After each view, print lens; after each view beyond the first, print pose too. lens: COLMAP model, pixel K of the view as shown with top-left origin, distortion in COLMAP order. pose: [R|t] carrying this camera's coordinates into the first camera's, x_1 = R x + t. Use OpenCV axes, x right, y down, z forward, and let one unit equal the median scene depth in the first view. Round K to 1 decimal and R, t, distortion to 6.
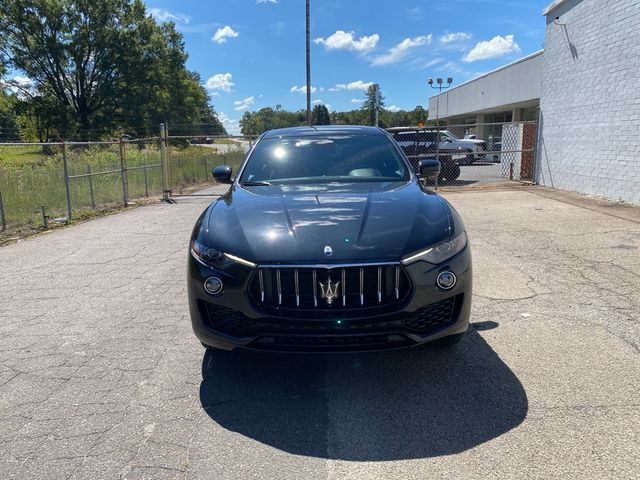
lens RADIAL K [[489.3, 0, 312.8], [0, 489.3, 243.7], [0, 0, 1]] dist [0.012243, -0.014137]
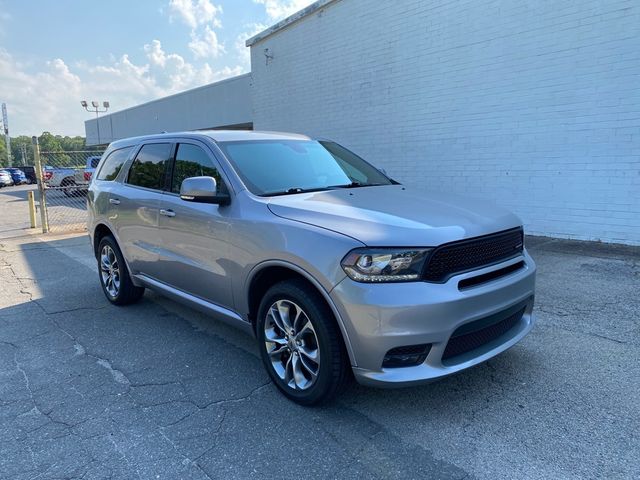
lens RADIAL K [[489.3, 0, 319.4], [0, 489.3, 244.1], [0, 0, 1]] dist [0.012243, -0.014137]
pose [[0.755658, -0.106811, 0.646198, -0.152479], [0.142766, 0.989751, -0.003352, -0.025183], [-0.639217, 0.094788, 0.763162, 0.163769]]
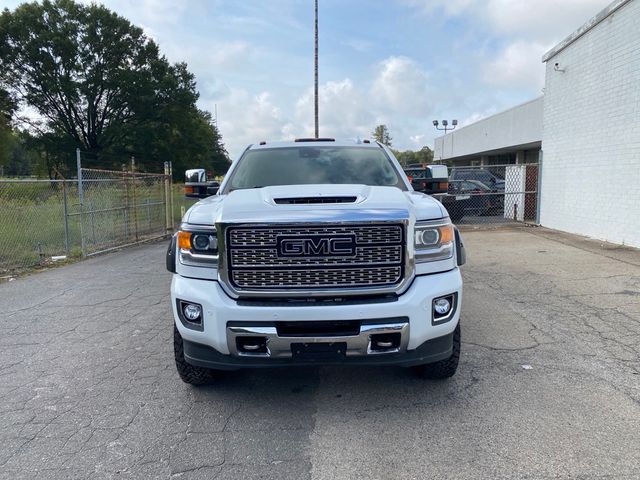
lens RADIAL K [[489.3, 0, 326.7], [0, 489.3, 246.0], [0, 0, 1]] dist [0.012243, -0.014137]
pose [[0.999895, 0.008803, 0.011533, 0.011334], [-0.007965, 0.997463, -0.070743, -0.006779], [-0.012127, 0.070644, 0.997428, 0.013588]]
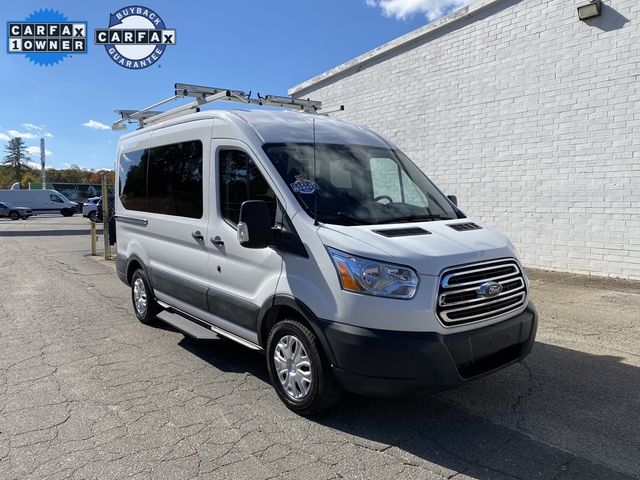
lens RADIAL K [[489.3, 0, 318.3], [0, 489.3, 244.4], [0, 0, 1]] dist [0.012243, -0.014137]
pose [[0.777514, -0.044119, 0.627316, -0.243284], [0.119572, 0.989710, -0.078595, -0.022211], [-0.617393, 0.136118, 0.774788, 0.128851]]
